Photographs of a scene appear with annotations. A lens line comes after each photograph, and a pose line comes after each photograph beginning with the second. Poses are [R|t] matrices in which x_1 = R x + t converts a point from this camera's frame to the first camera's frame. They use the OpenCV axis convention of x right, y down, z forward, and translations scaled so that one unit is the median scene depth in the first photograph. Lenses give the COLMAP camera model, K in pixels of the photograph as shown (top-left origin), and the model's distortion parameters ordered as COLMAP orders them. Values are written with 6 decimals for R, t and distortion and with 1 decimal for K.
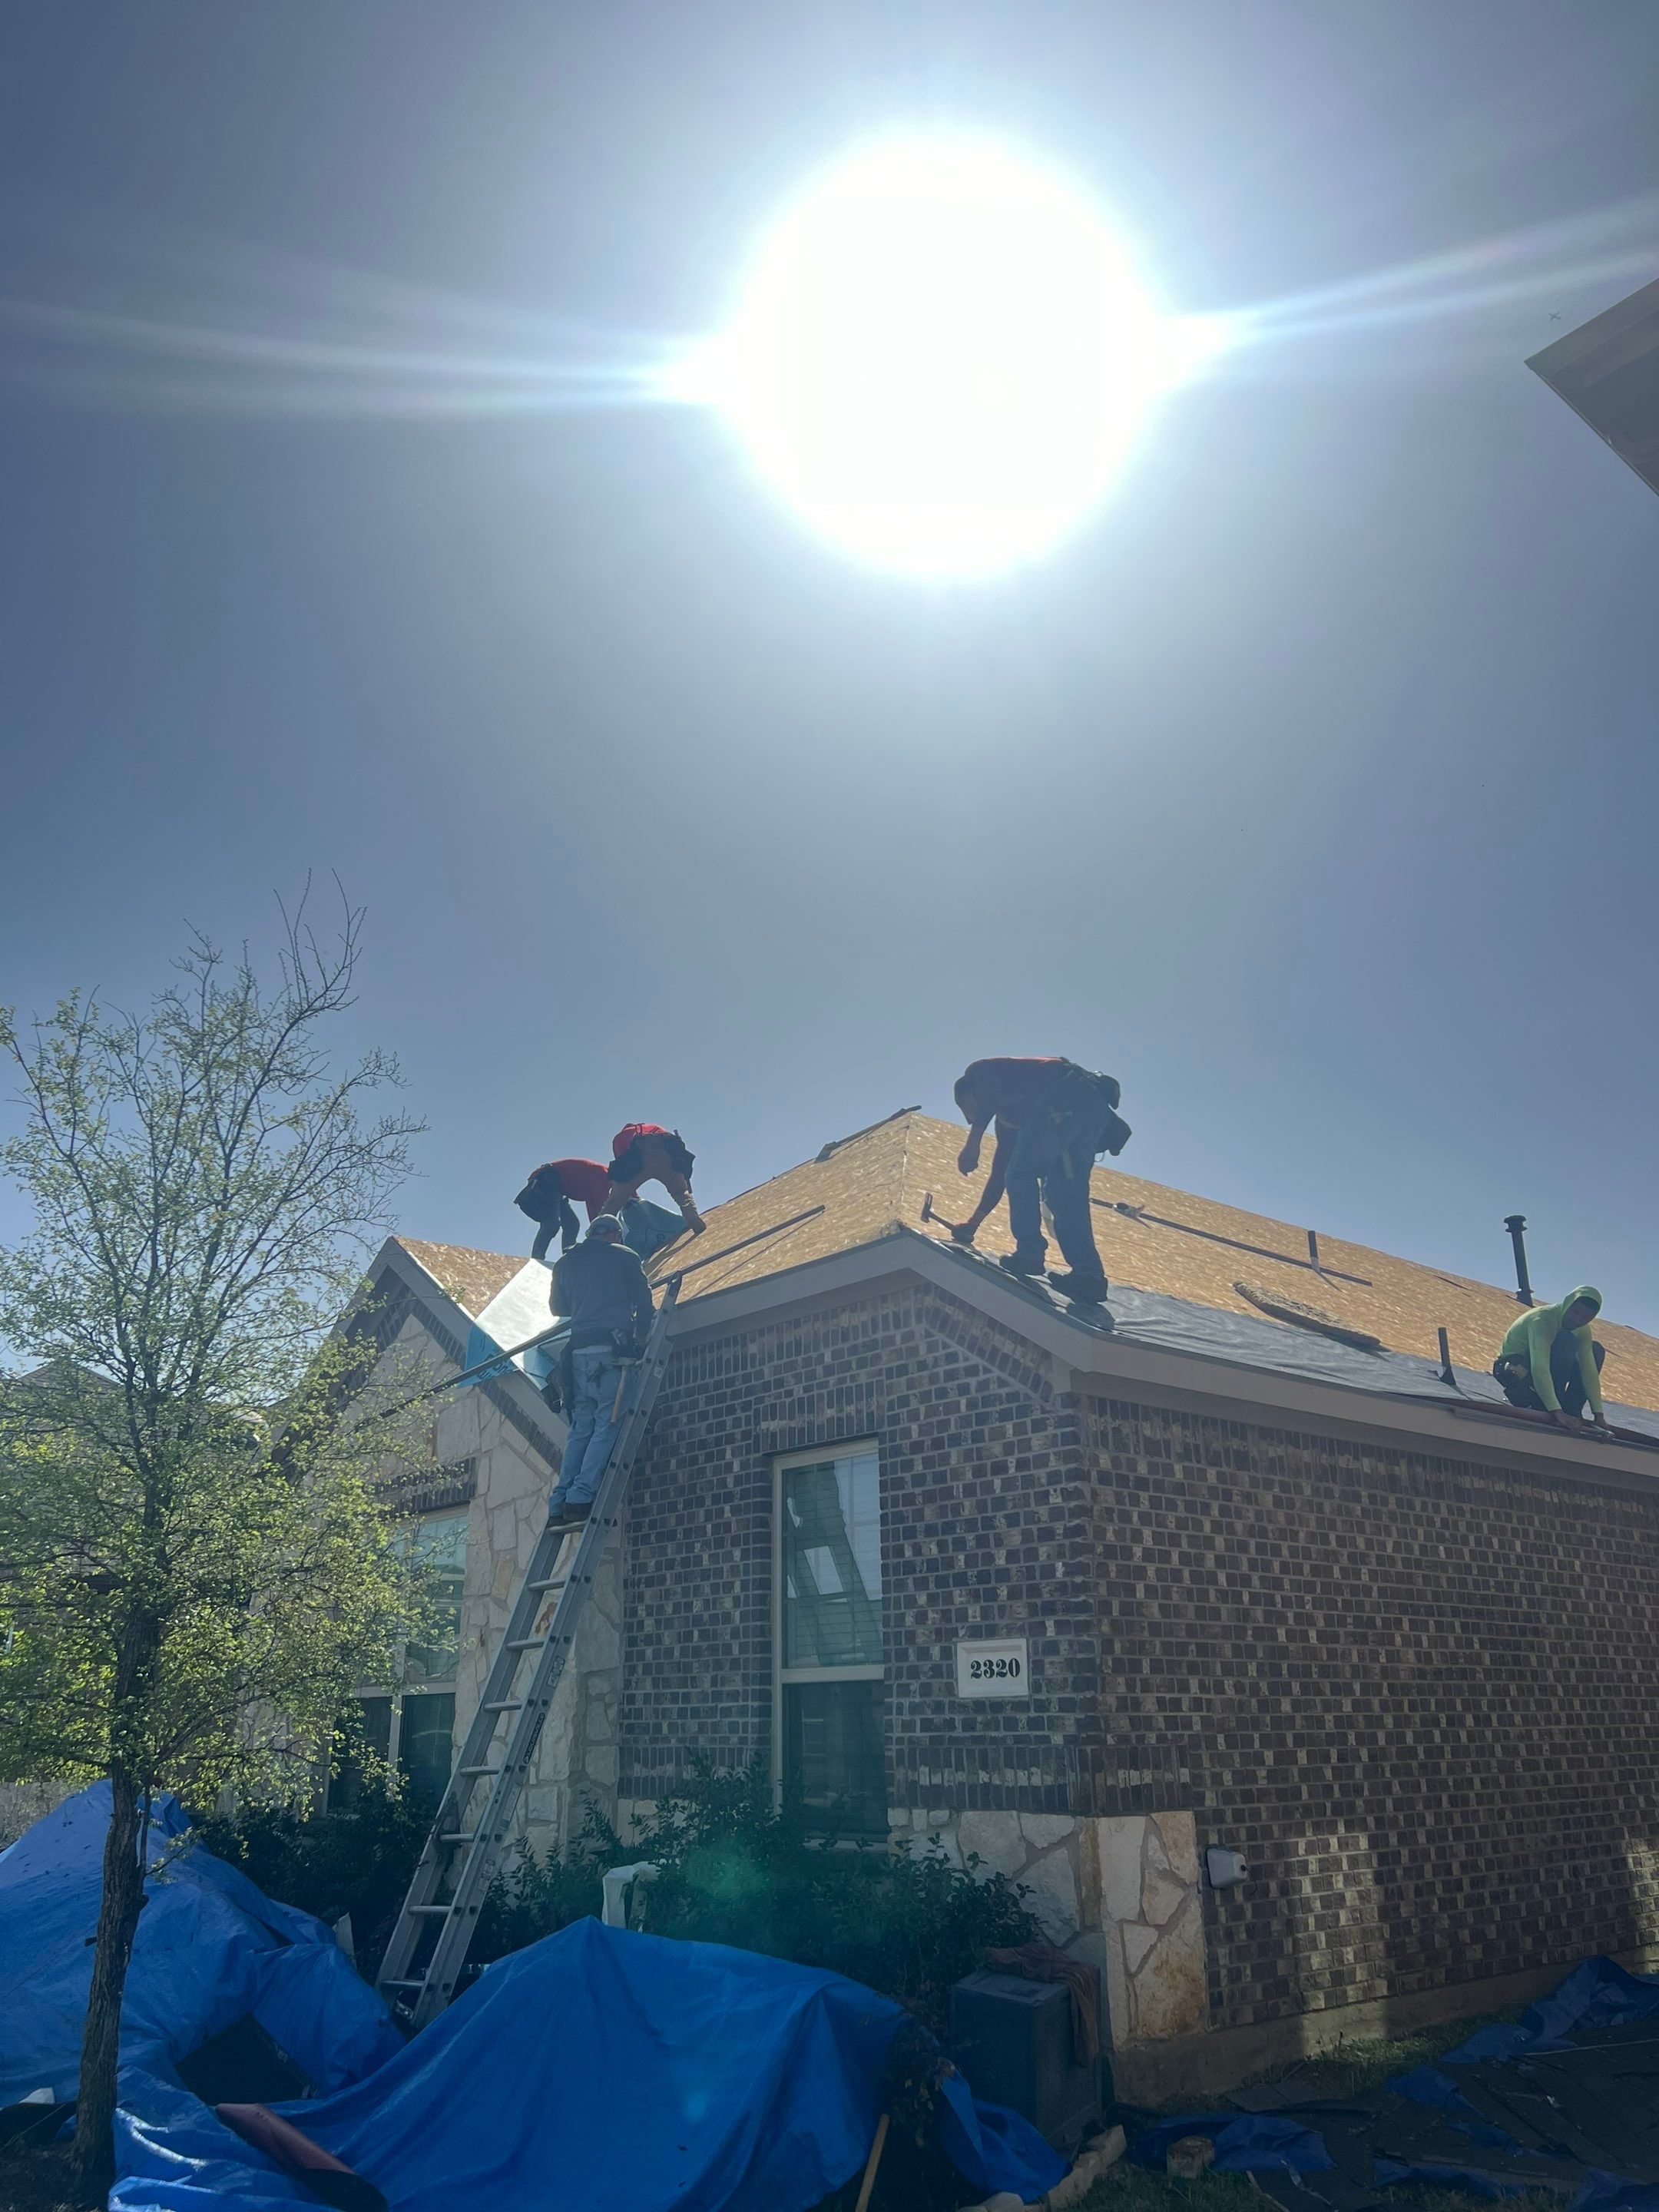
lens RADIAL K [[1668.5, 0, 829.3], [0, 1668.5, 1099.3], [0, 0, 1]] dist [0.070225, -0.092898]
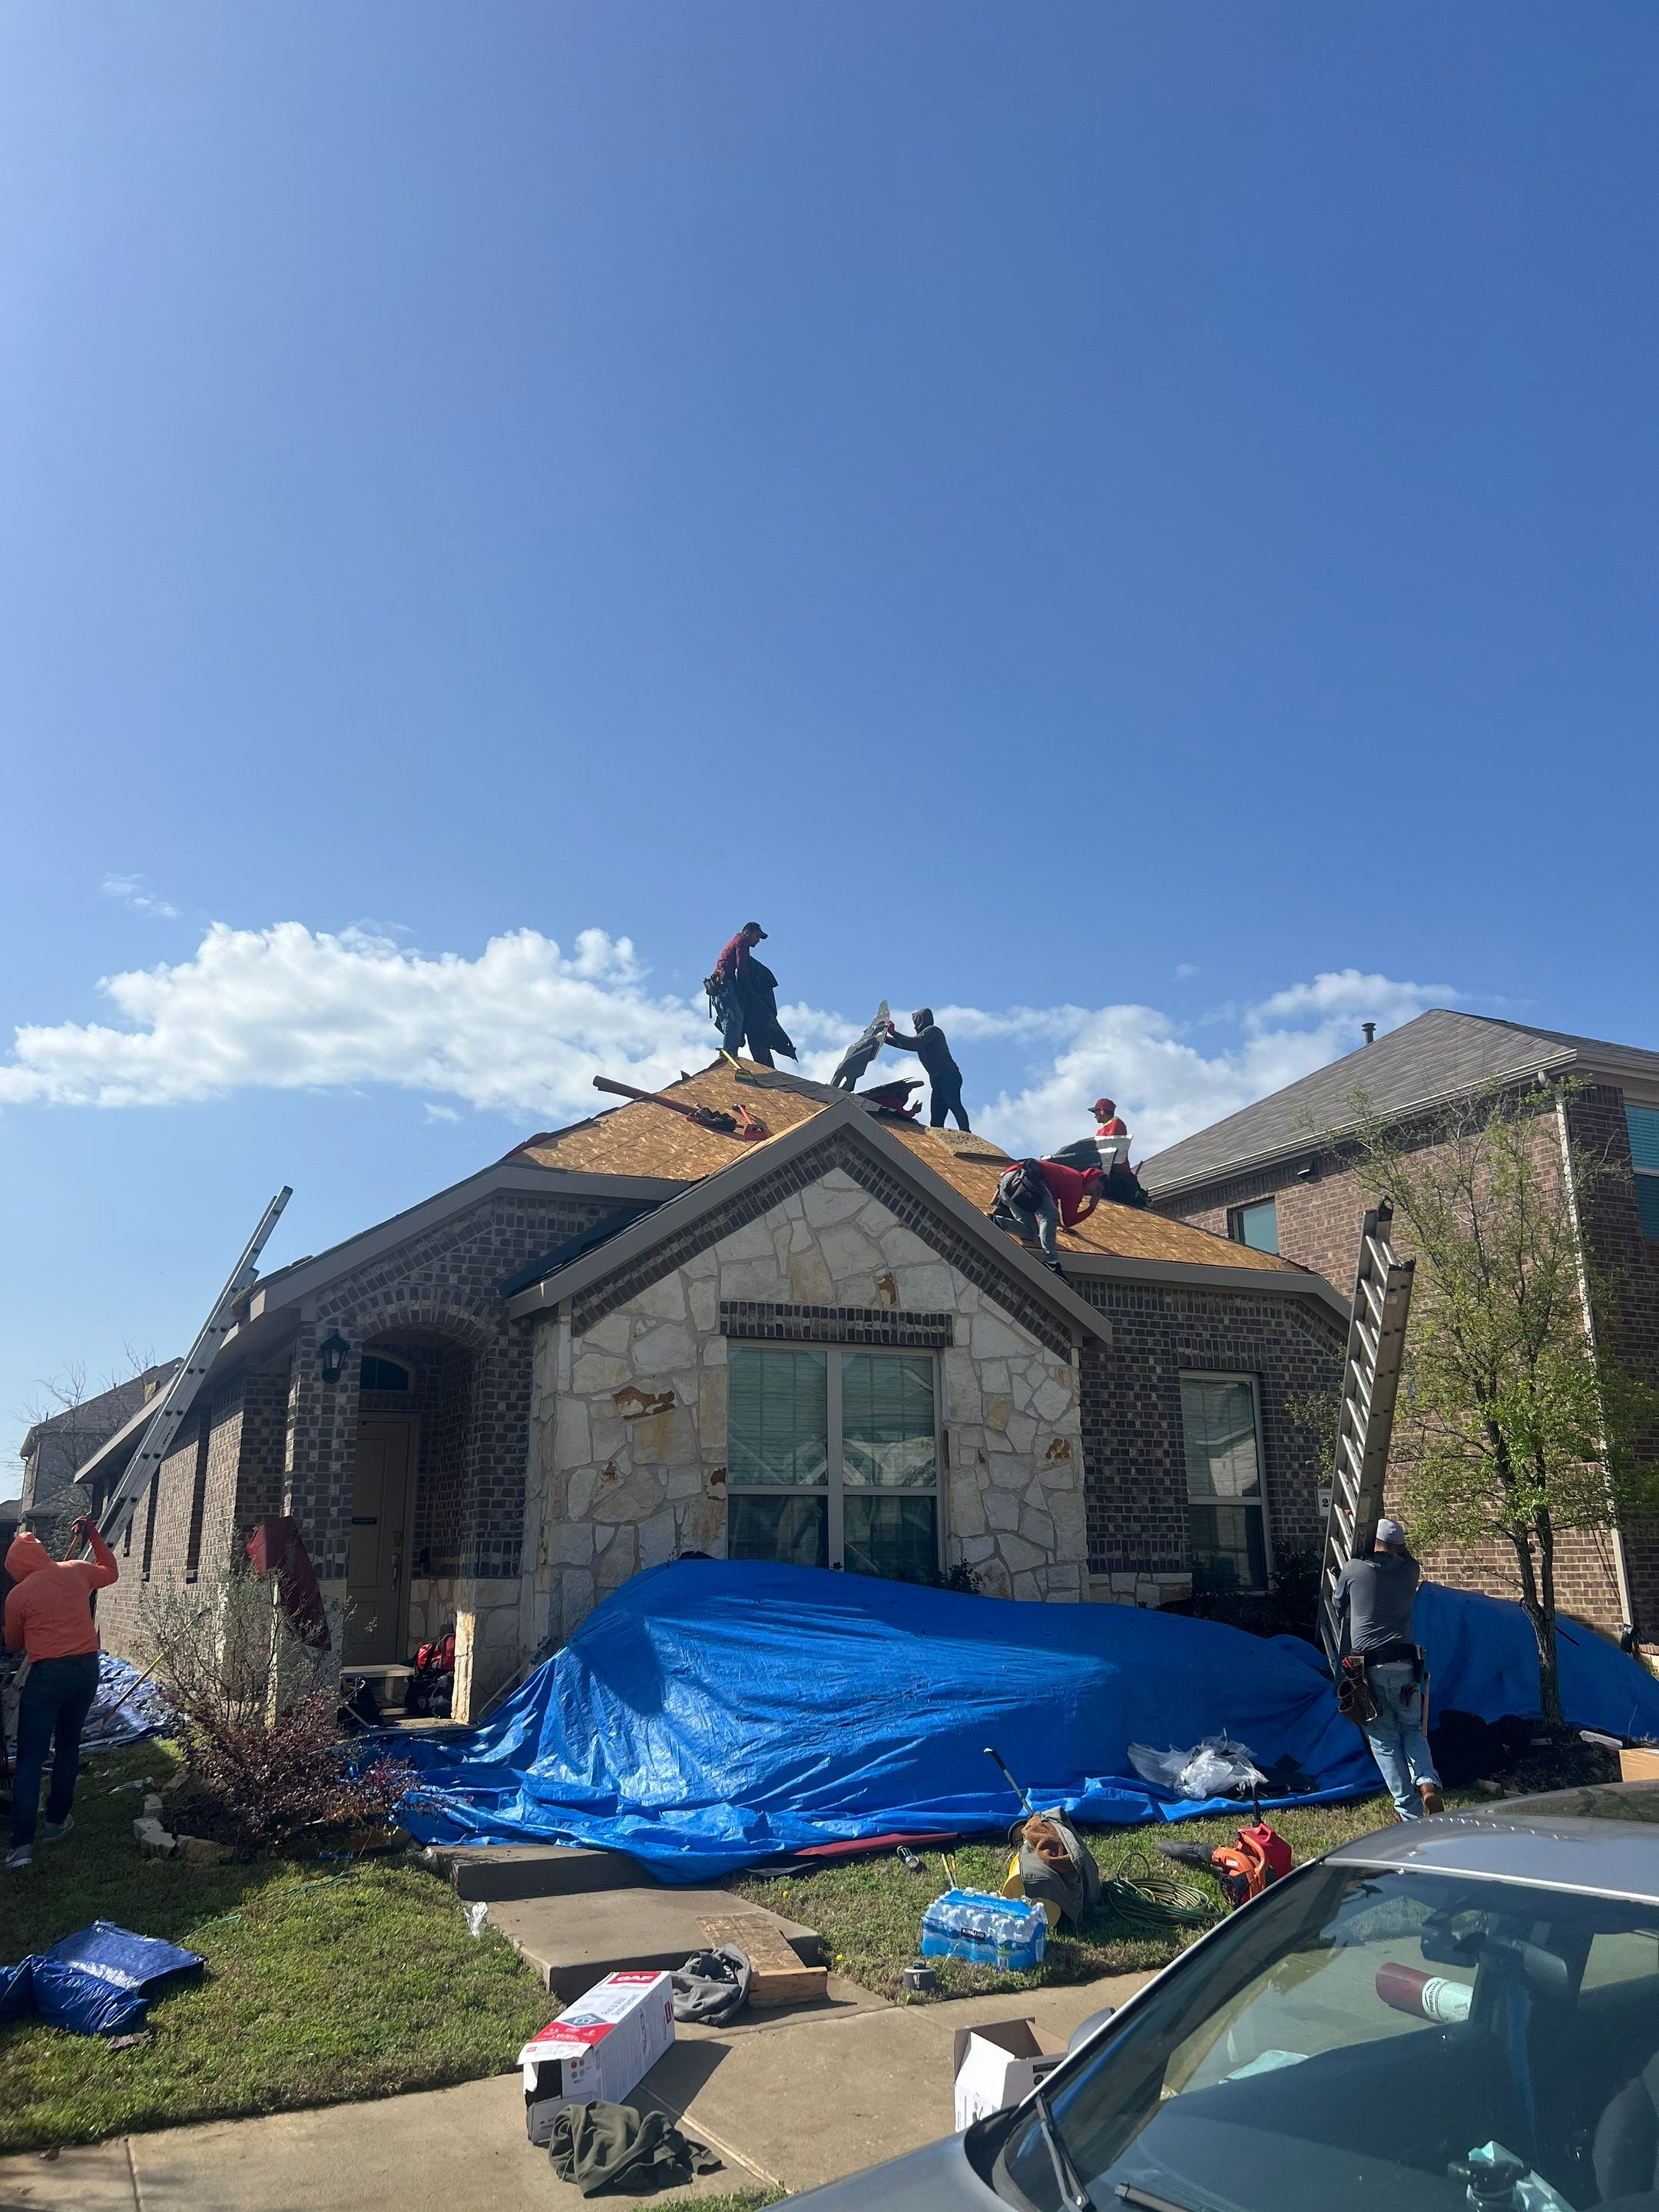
lens RADIAL K [[1639.1, 0, 833.7], [0, 1639.1, 1113.3], [0, 0, 1]] dist [0.157824, -0.482056]
pose [[0.248467, 0.268599, 0.930655, -1.606562], [-0.329441, 0.926943, -0.179573, 0.365797], [-0.910897, -0.261978, 0.318802, 0.822040]]
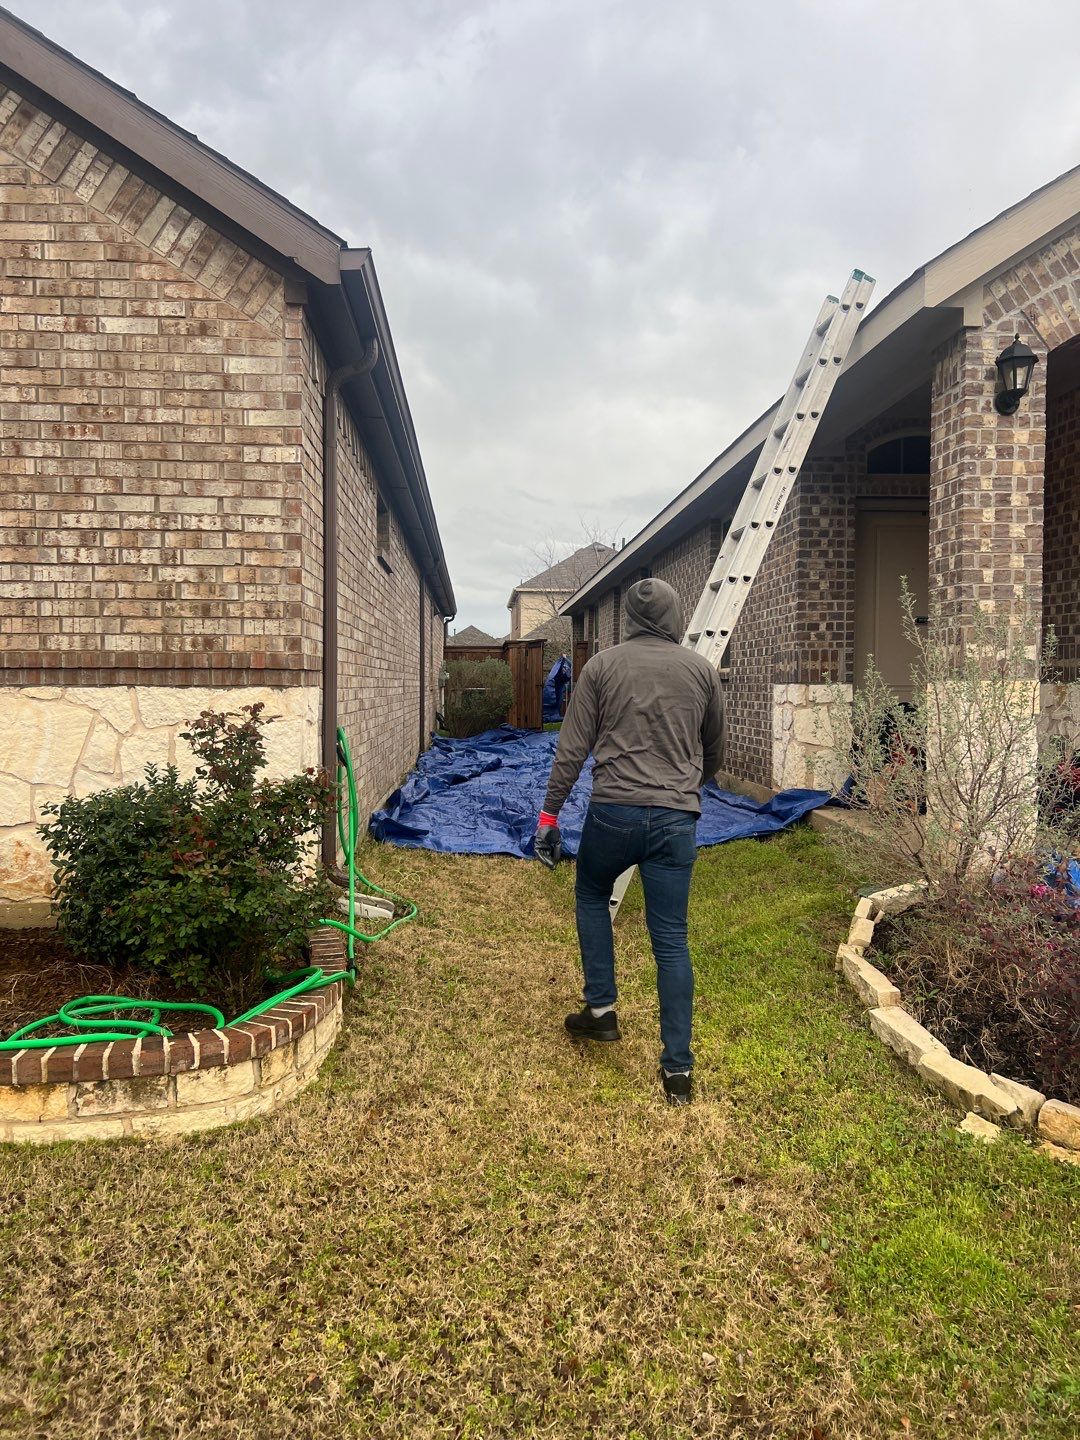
lens RADIAL K [[1086.2, 0, 539.9], [0, 1086.2, 715.6], [0, 0, 1]] dist [0.070225, -0.092898]
pose [[0.612827, -0.005788, 0.790196, -1.114154], [-0.288268, 0.929425, 0.230371, 0.536421], [-0.735761, -0.368966, 0.567908, 1.290612]]
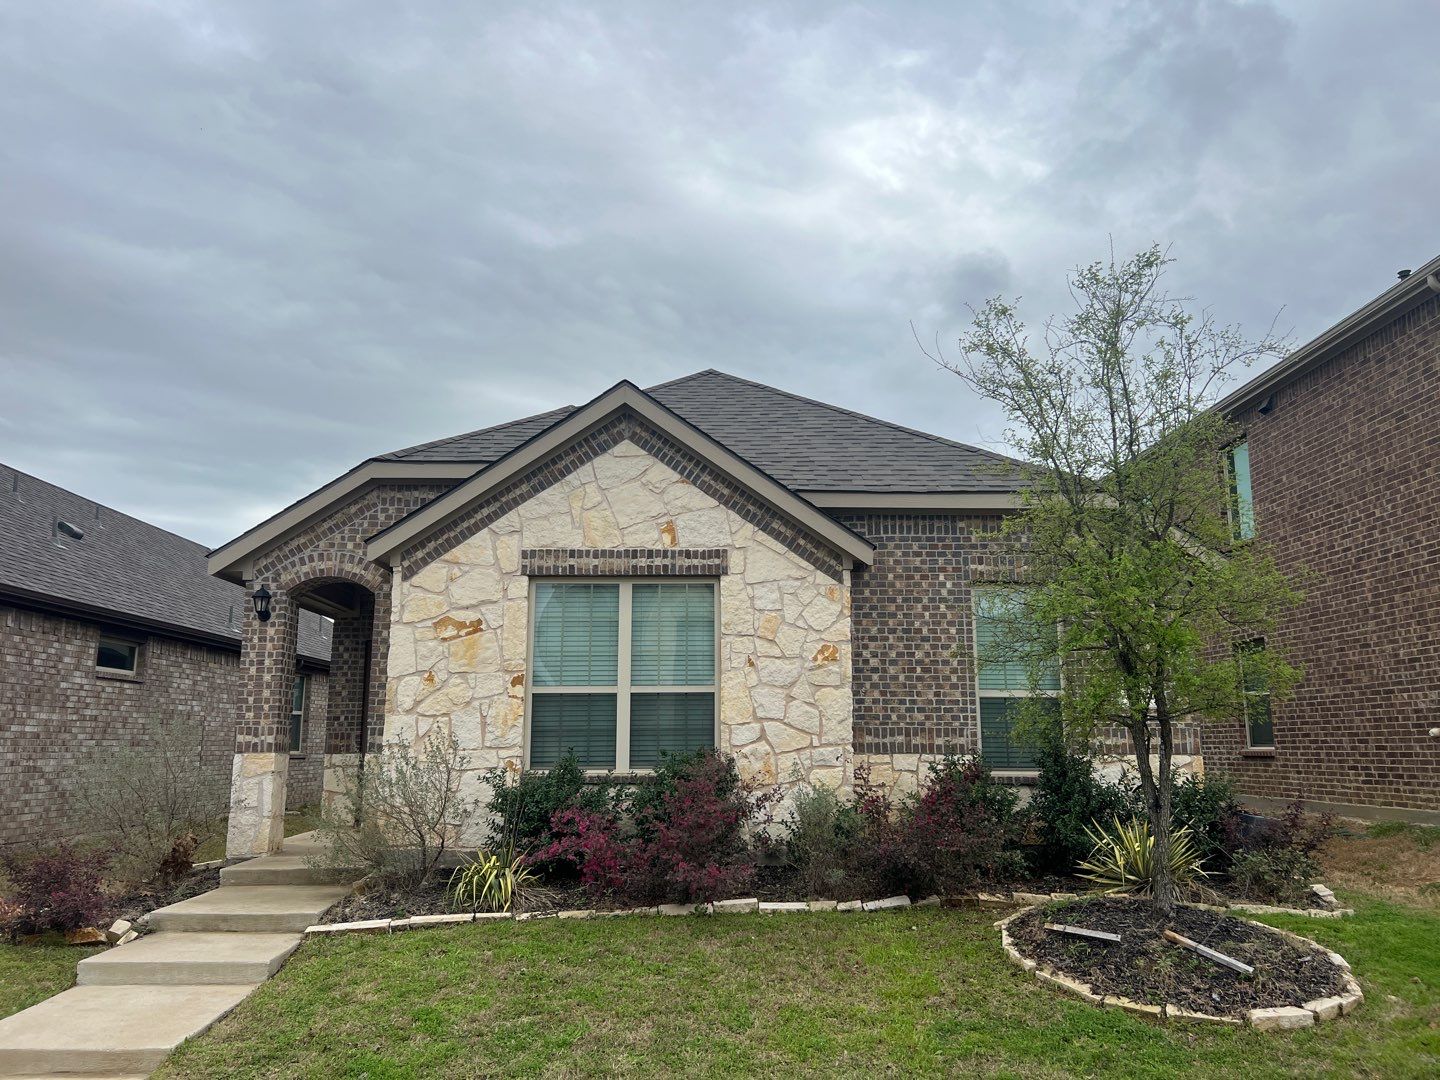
lens RADIAL K [[1079.9, 0, 720.0], [0, 1079.9, 540.0], [0, 0, 1]] dist [0.076176, -0.097948]
pose [[0.633836, 0.157834, 0.757192, -1.099848], [-0.275633, 0.960780, 0.030458, 0.199201], [-0.722688, -0.228012, 0.652482, 0.401212]]
